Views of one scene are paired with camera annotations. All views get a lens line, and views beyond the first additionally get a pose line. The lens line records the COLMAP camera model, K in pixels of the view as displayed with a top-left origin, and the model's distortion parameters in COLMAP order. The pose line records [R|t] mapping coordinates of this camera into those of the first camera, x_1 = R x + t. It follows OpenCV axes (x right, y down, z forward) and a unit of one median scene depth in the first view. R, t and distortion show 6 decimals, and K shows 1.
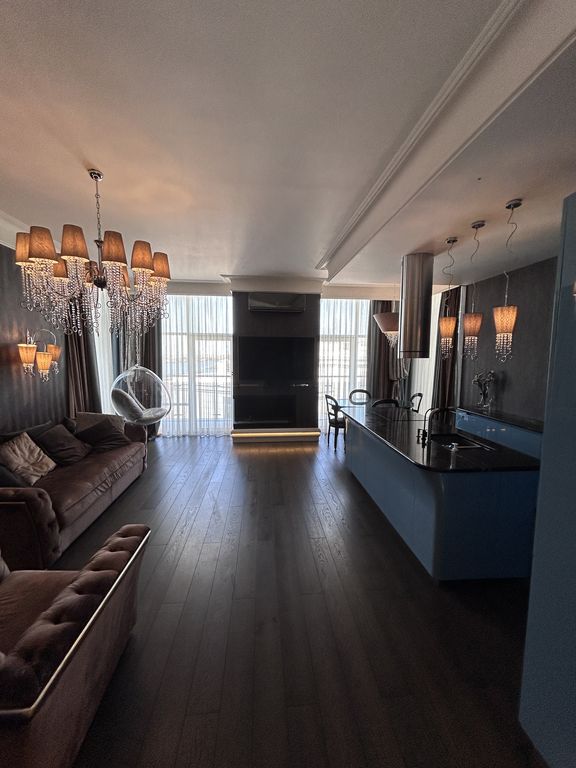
lens RADIAL K [[310.0, 0, 285.9], [0, 310.0, 385.6], [0, 0, 1]] dist [0.000591, 0.000086]
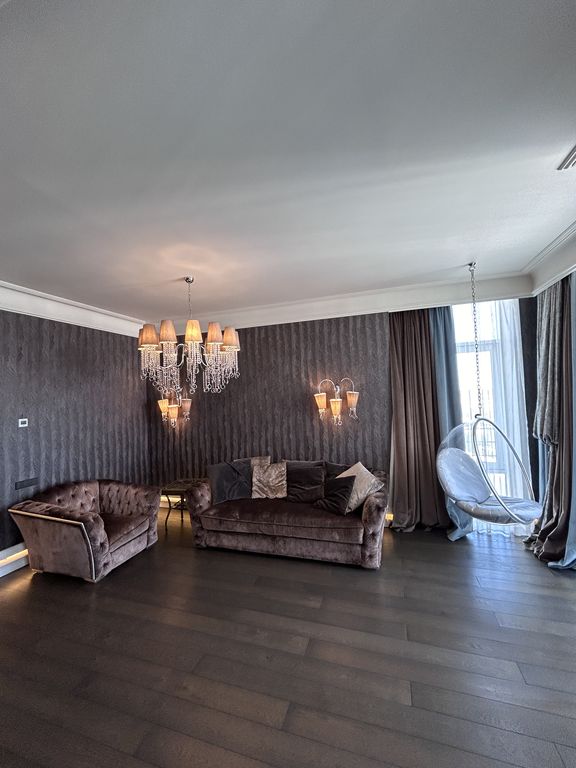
lens RADIAL K [[310.0, 0, 291.5], [0, 310.0, 383.9], [0, 0, 1]] dist [0.000591, 0.000086]
pose [[-0.380549, -0.024891, -0.924426, 0.361432], [-0.059311, 0.998236, -0.002462, -0.174685], [0.922857, 0.053892, -0.381354, 1.469282]]
